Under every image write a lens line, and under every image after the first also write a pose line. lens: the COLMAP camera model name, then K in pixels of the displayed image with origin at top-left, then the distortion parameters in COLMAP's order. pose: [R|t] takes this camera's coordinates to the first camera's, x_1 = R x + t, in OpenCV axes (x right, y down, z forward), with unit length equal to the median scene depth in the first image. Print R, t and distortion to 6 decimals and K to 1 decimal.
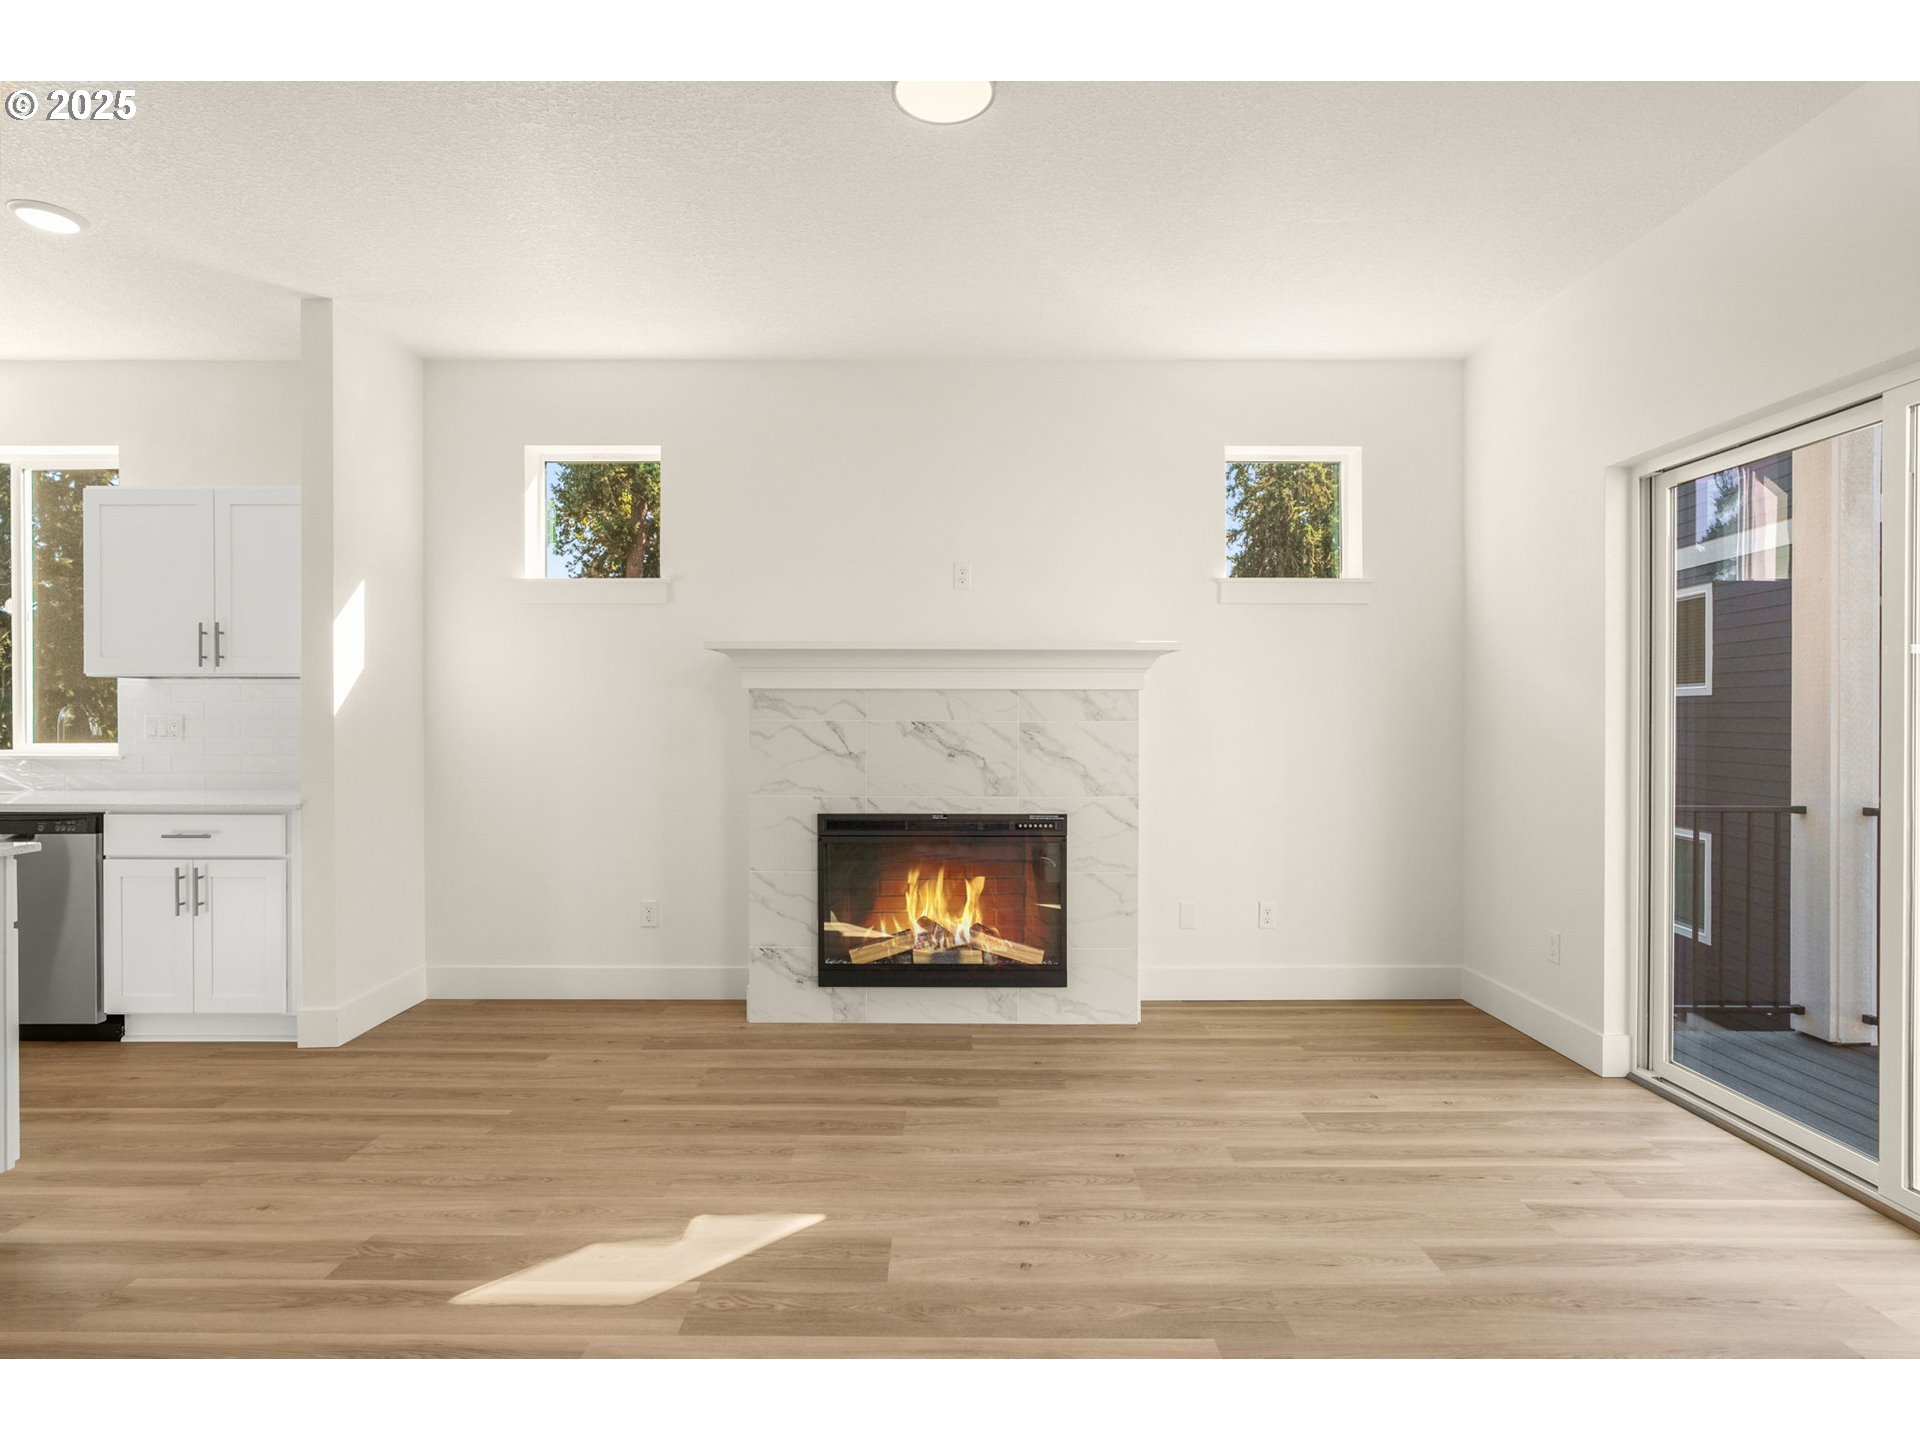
lens RADIAL K [[971.7, 0, 960.0], [0, 971.7, 720.0], [0, 0, 1]] dist [-0.003715, -0.000119]
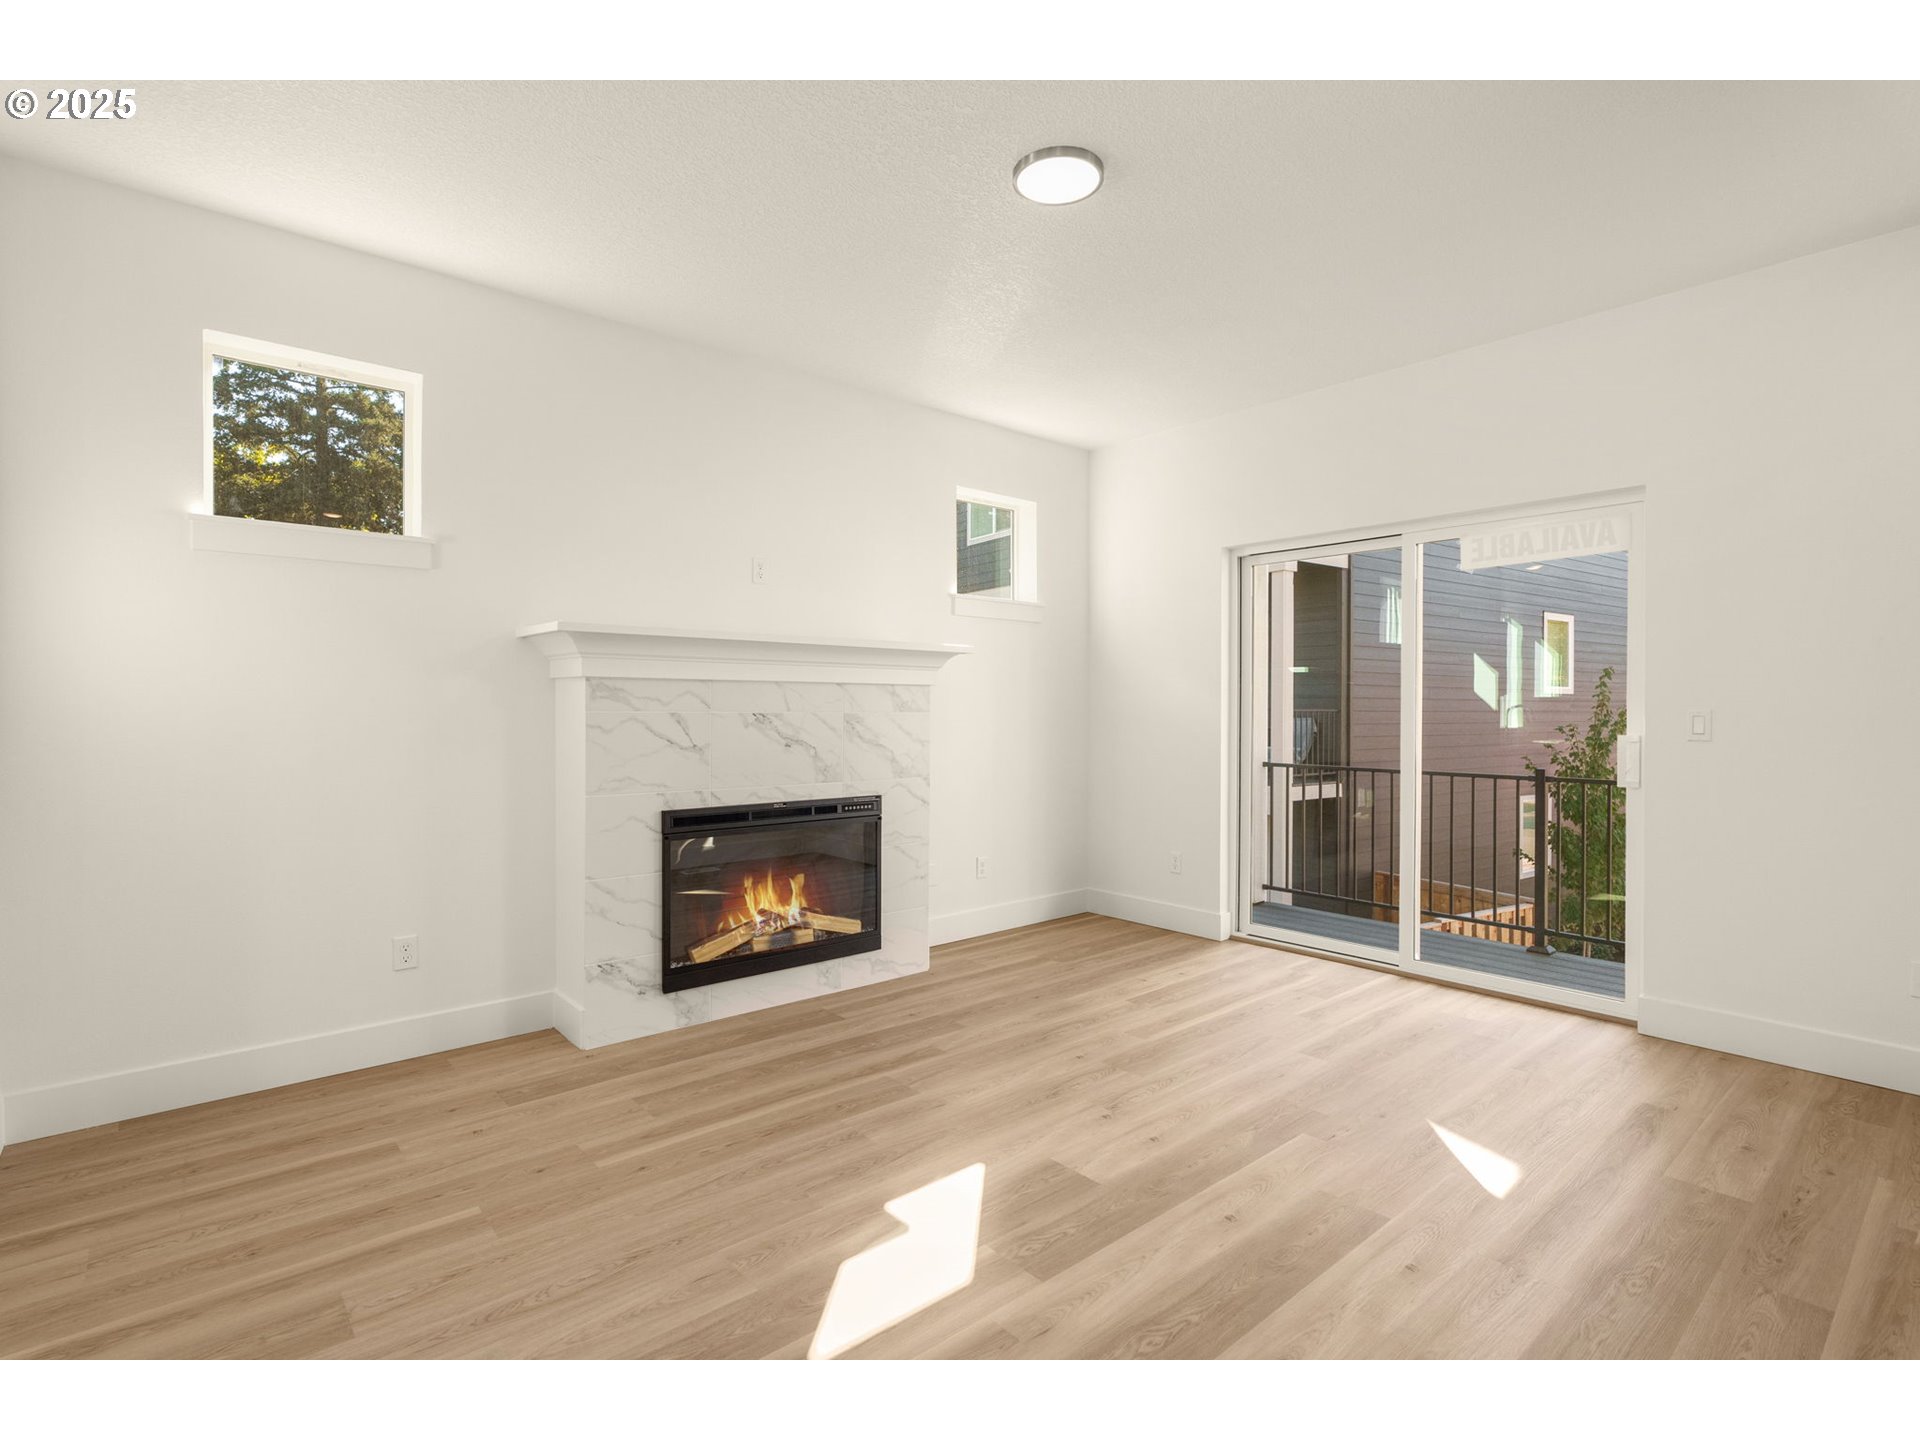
lens RADIAL K [[899.7, 0, 966.5], [0, 899.7, 711.6], [0, 0, 1]] dist [-0.004284, 0.000184]
pose [[0.761672, -0.001960, 0.647959, -0.486294], [0.001726, 0.999998, 0.000995, -0.000317], [-0.647960, 0.000360, 0.761674, 0.143683]]
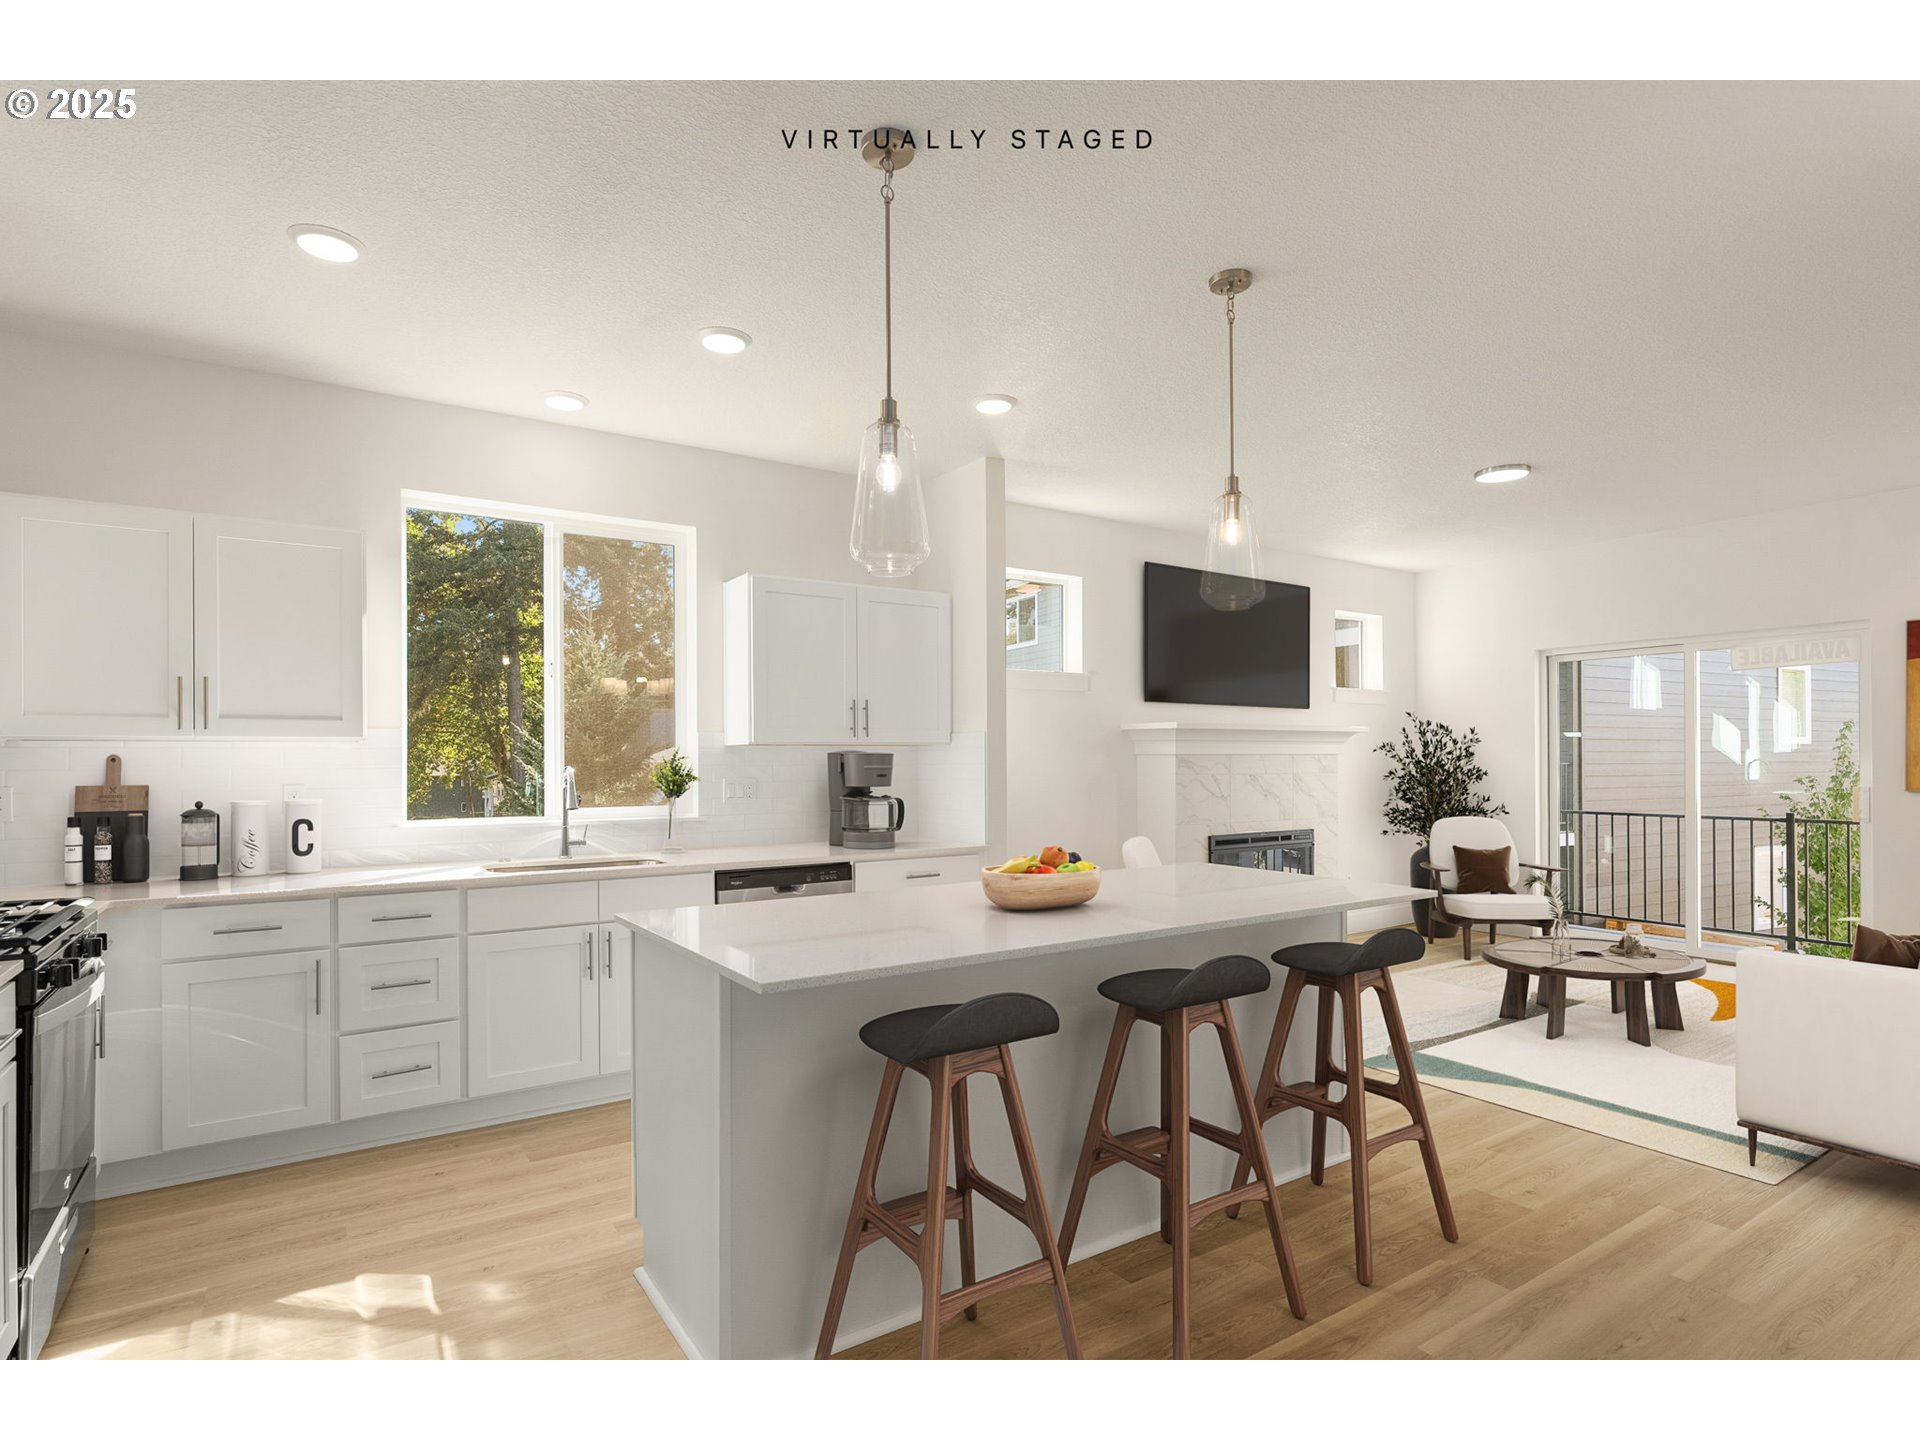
lens RADIAL K [[995.7, 0, 958.2], [0, 995.7, 750.7], [0, 0, 1]] dist [-0.005583, -0.001422]
pose [[0.830675, -0.000836, 0.556756, -1.342610], [0.008399, 0.999904, -0.011029, -0.023692], [-0.556694, 0.013838, 0.830603, -0.080507]]
